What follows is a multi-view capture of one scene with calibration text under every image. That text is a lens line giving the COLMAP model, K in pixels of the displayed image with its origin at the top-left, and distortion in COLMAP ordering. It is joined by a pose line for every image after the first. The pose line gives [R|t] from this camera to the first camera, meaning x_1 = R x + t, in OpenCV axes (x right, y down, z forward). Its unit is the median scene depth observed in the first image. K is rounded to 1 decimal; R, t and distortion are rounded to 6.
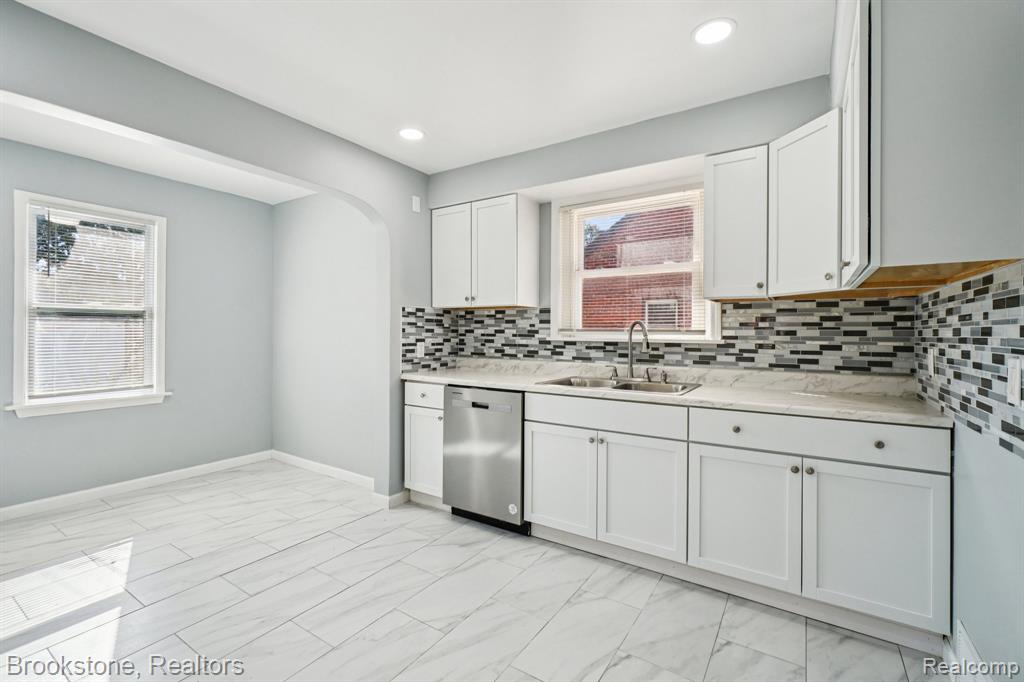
lens RADIAL K [[460.8, 0, 508.5], [0, 460.8, 333.2], [0, 0, 1]] dist [-0.001288, 0.000812]
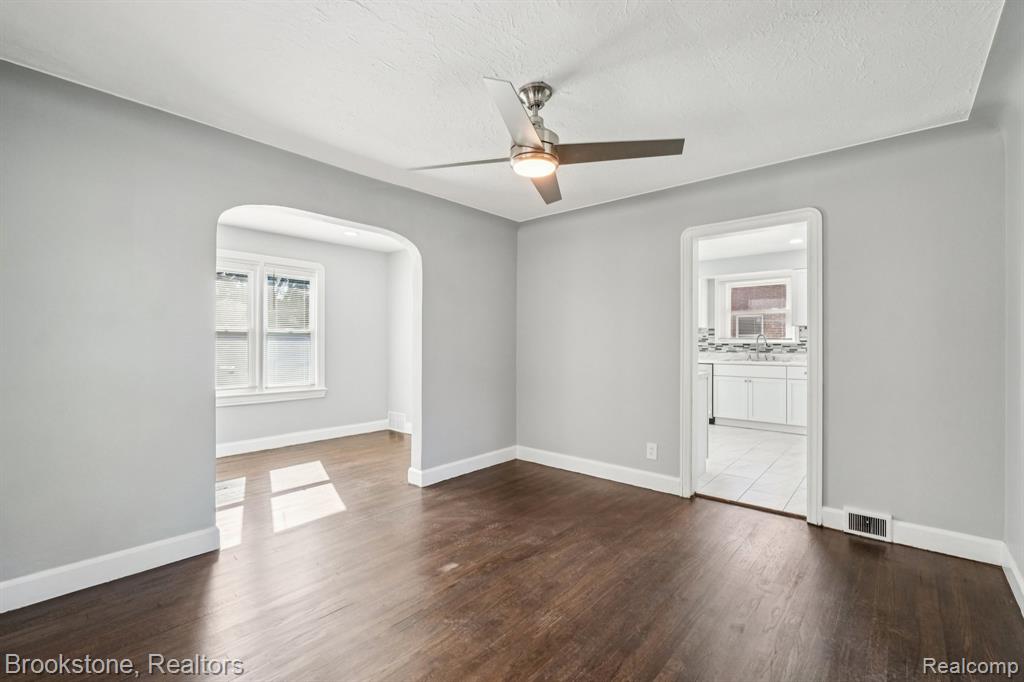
lens RADIAL K [[460.8, 0, 510.9], [0, 460.8, 343.2], [0, 0, 1]] dist [-0.001288, 0.000812]
pose [[0.992225, -0.000113, -0.124460, -0.634448], [0.000097, 1.000000, -0.000135, 0.017044], [0.124460, 0.000122, 0.992225, -1.360473]]
